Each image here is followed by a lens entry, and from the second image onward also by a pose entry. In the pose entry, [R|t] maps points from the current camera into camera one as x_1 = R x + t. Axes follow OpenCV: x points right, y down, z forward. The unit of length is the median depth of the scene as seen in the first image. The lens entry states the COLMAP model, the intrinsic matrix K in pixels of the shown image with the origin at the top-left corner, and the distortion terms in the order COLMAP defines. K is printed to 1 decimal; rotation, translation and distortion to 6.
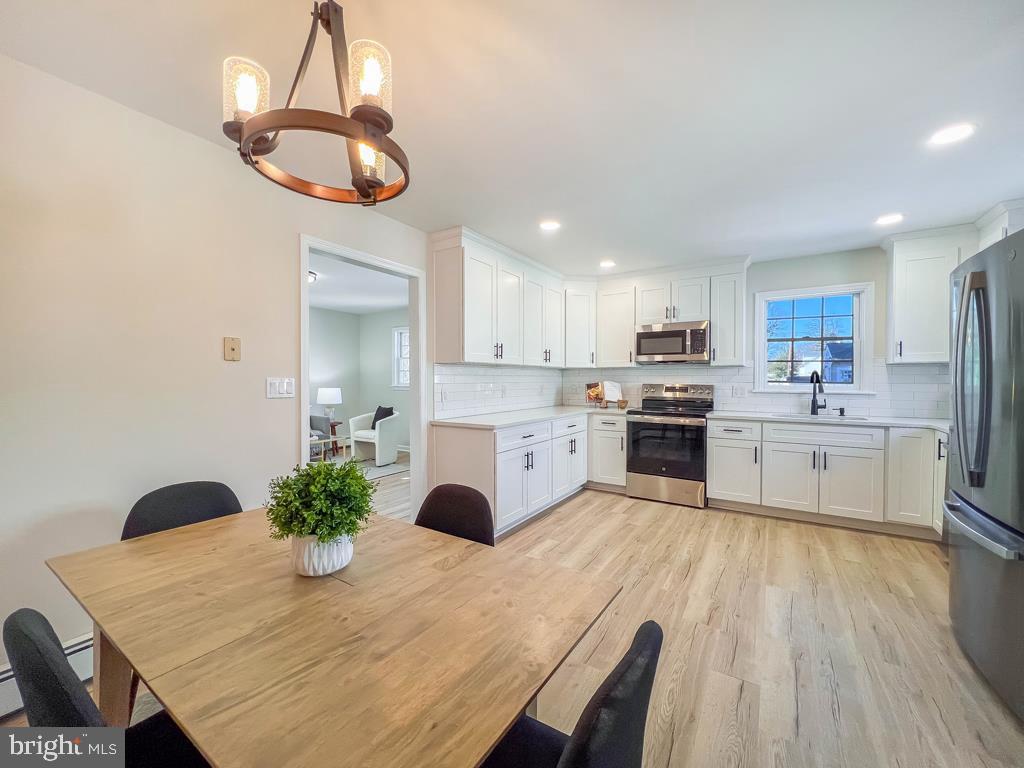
lens RADIAL K [[410.3, 0, 512.0], [0, 410.3, 384.0], [0, 0, 1]] dist [-0.000373, -0.000078]
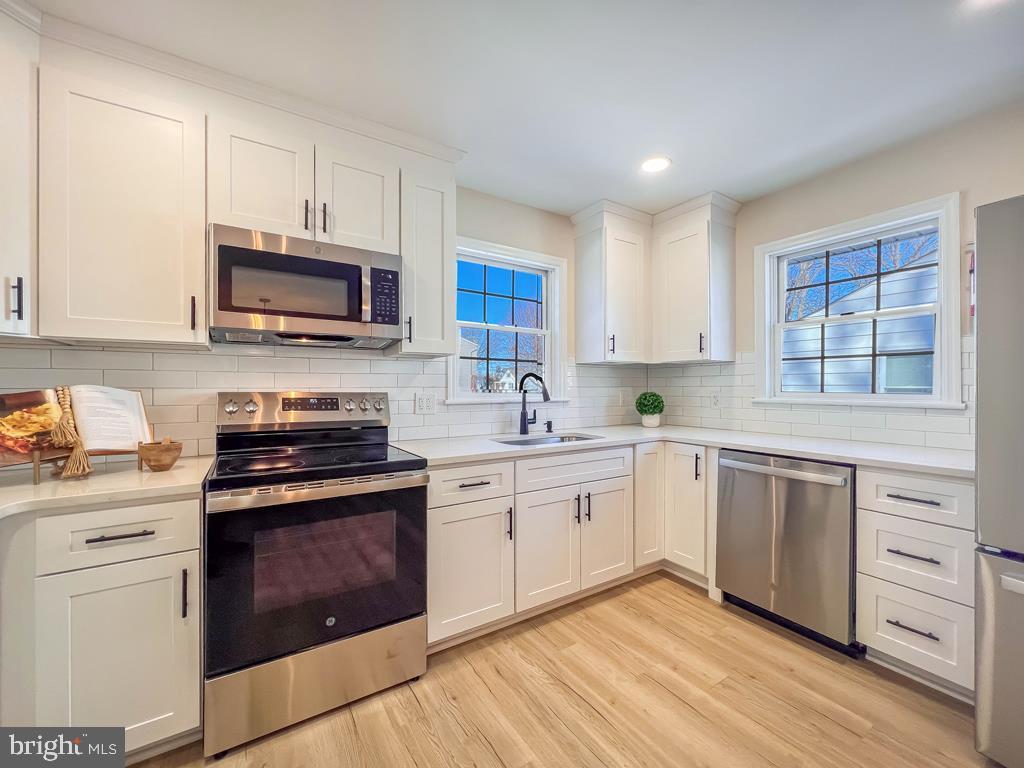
lens RADIAL K [[409.1, 0, 501.4], [0, 409.1, 385.2], [0, 0, 1]] dist [0.000141, 0.000021]
pose [[0.412214, 0.001570, 0.911086, 0.102591], [0.013657, 0.999876, -0.007903, -0.000855], [-0.910985, 0.015700, 0.412141, 0.743702]]
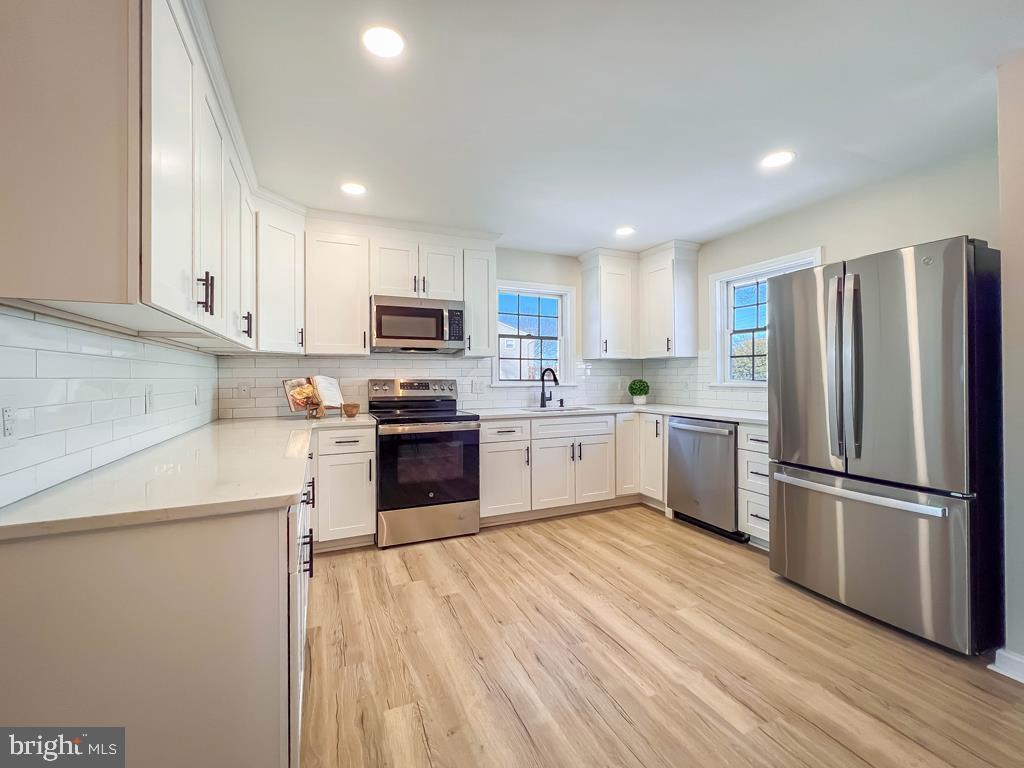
lens RADIAL K [[413.4, 0, 484.5], [0, 413.4, 374.0], [0, 0, 1]] dist [0.000697, 0.000103]
pose [[0.565380, 0.003130, 0.824825, -0.193944], [0.016864, 0.999740, -0.015353, 0.005563], [-0.824658, 0.022590, 0.565180, 0.529566]]
